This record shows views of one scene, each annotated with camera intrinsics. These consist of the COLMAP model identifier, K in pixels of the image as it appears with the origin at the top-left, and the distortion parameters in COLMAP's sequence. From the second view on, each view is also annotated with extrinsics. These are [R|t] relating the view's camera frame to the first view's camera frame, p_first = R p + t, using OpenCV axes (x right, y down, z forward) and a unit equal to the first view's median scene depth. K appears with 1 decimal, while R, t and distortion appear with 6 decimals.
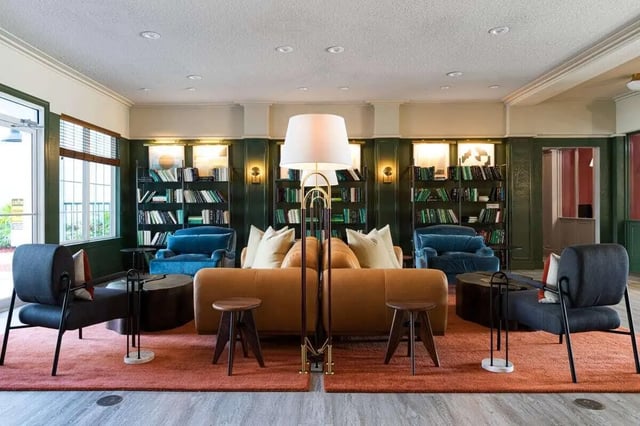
lens RADIAL K [[316.6, 0, 319.2], [0, 316.6, 218.8], [0, 0, 1]] dist [-0.000962, -0.000133]
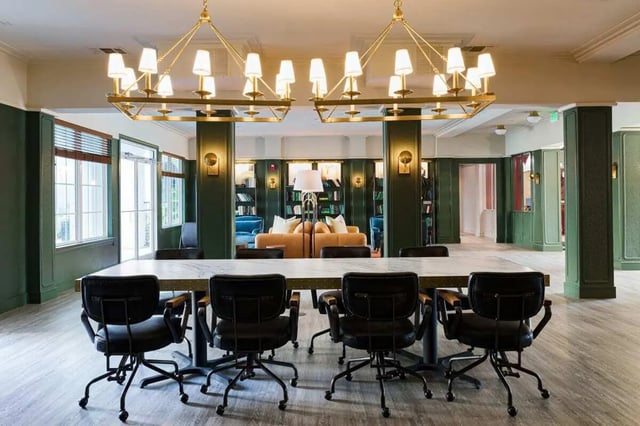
lens RADIAL K [[316.6, 0, 319.2], [0, 316.6, 218.8], [0, 0, 1]] dist [-0.000962, -0.000133]
pose [[0.999974, -0.005896, -0.004049, 0.031706], [0.005989, 0.999705, 0.023520, -0.000354], [0.003909, -0.023543, 0.999715, -0.558465]]
